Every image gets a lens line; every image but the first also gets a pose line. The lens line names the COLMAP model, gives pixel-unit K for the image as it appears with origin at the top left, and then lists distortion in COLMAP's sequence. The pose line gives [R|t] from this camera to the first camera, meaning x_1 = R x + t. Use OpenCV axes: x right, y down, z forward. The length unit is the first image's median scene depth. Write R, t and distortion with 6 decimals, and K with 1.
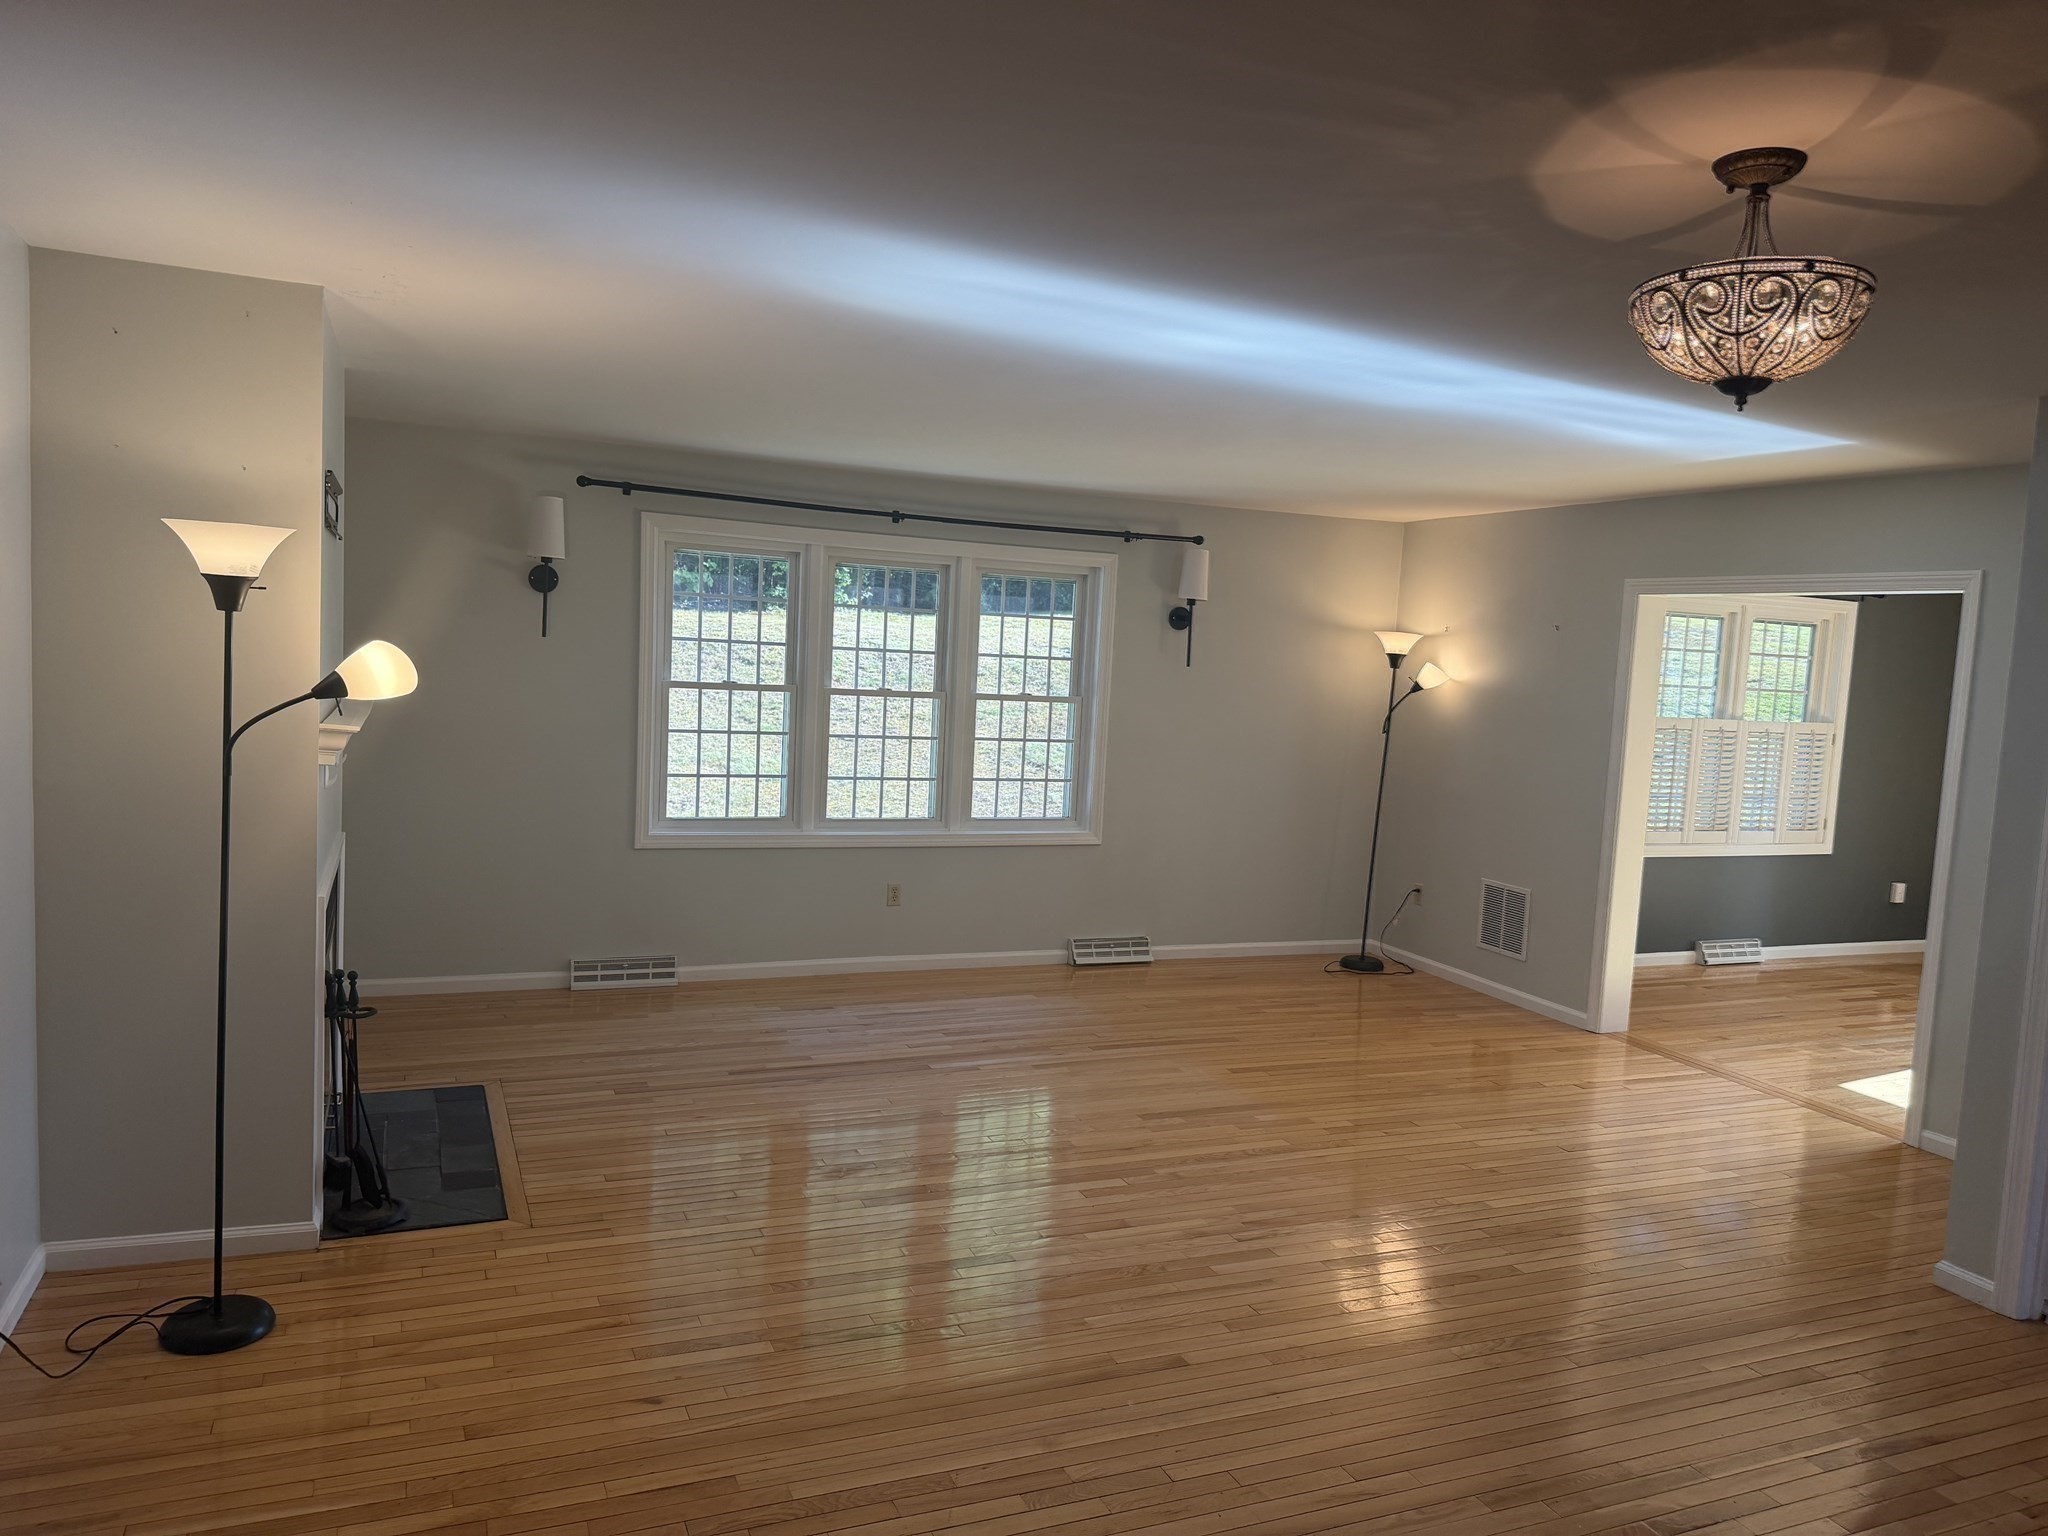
lens RADIAL K [[1399.3, 0, 1035.9], [0, 1399.3, 767.9], [0, 0, 1]] dist [0.089423, -0.160508]
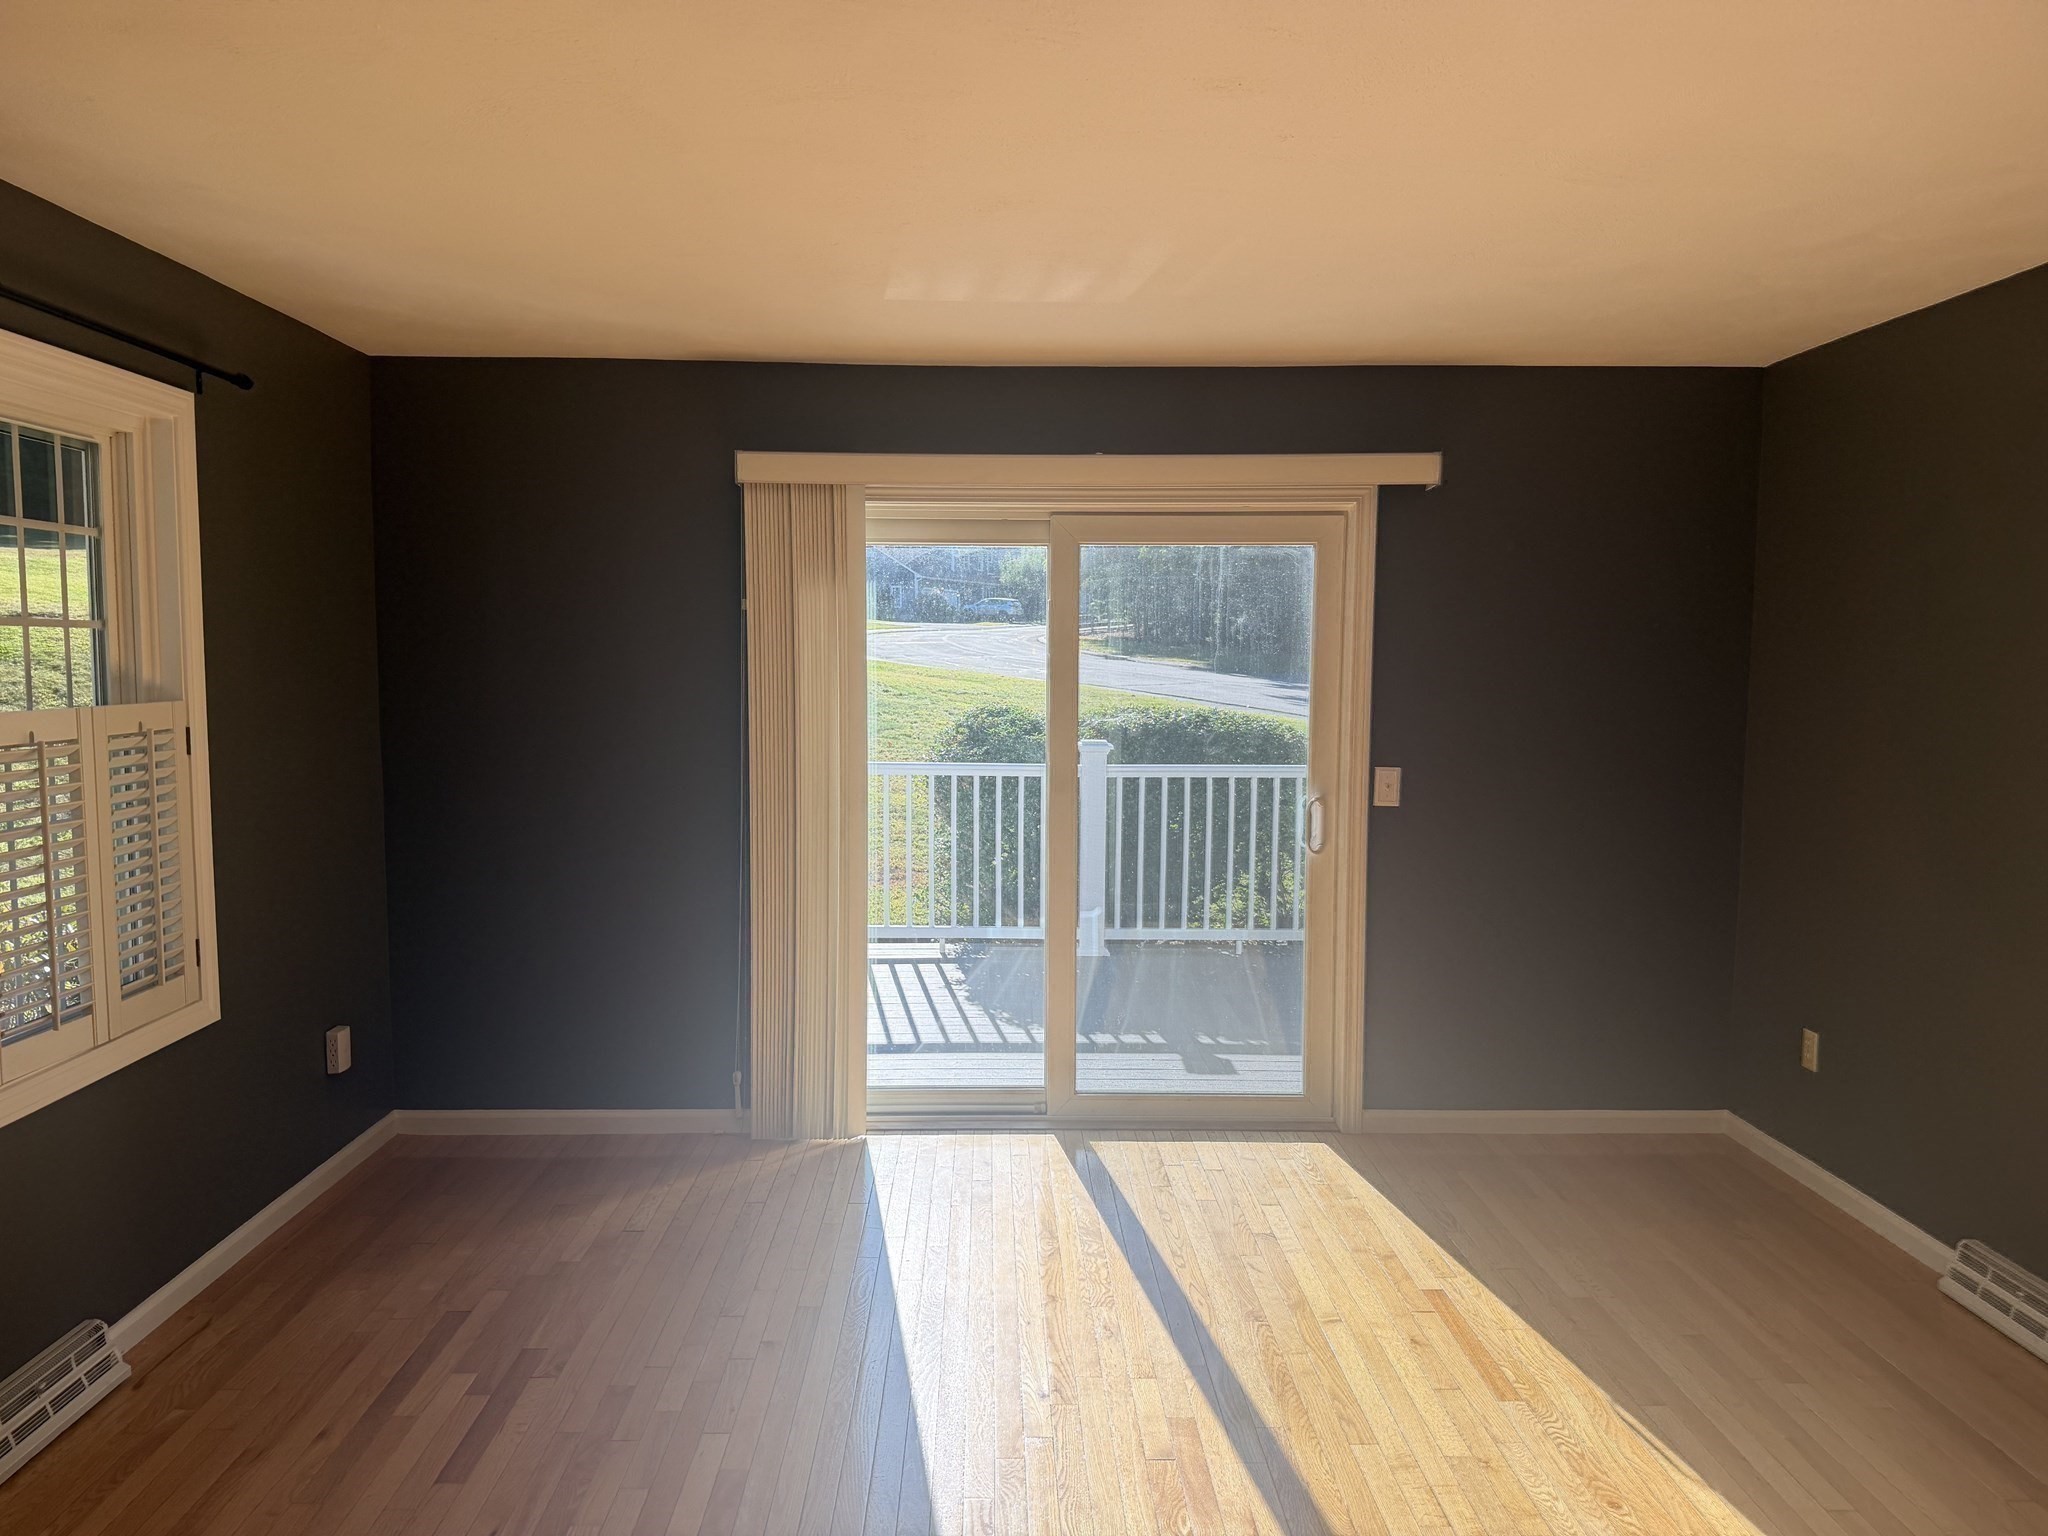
lens RADIAL K [[1506.7, 0, 990.1], [0, 1506.7, 783.7], [0, 0, 1]] dist [0.094285, -0.005060]
pose [[0.401476, -0.130705, 0.906495, 0.264344], [0.098006, 0.990212, 0.099370, -0.030040], [-0.910610, 0.048947, 0.410357, 0.631517]]
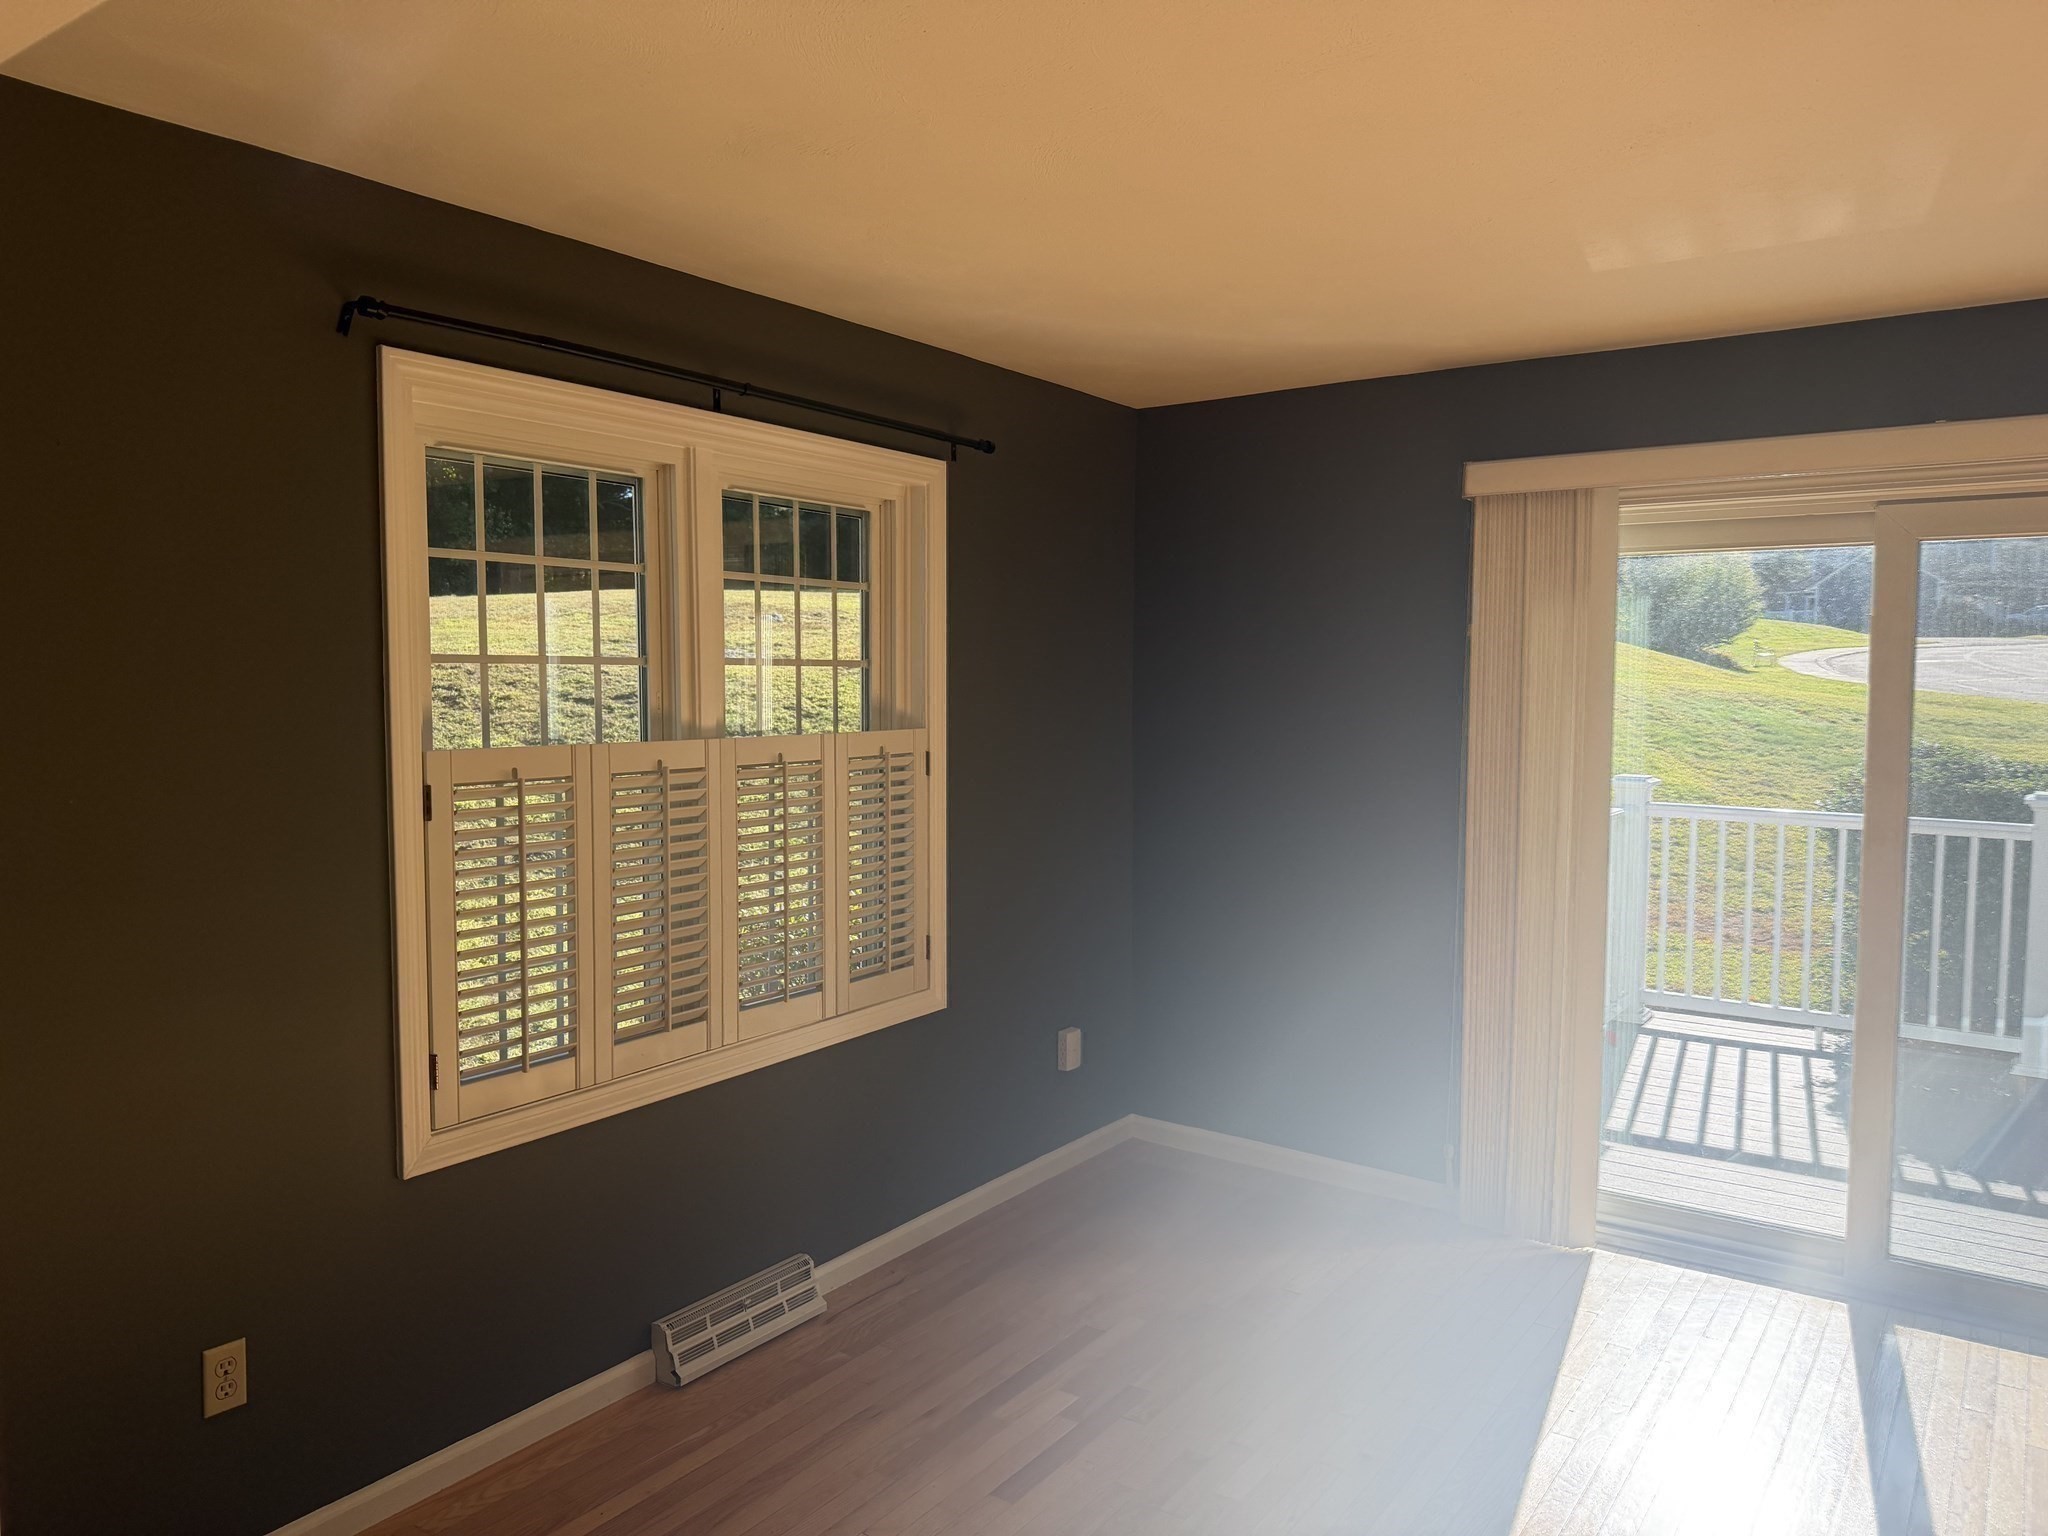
lens RADIAL K [[1492.9, 0, 1024.0], [0, 1492.9, 768.0], [0, 0, 1]] dist [0.199749, -0.202941]
pose [[0.848293, -0.084374, 0.522763, 0.344178], [0.088254, 0.995944, 0.017535, -0.024859], [-0.522122, 0.031261, 0.852298, 0.583382]]
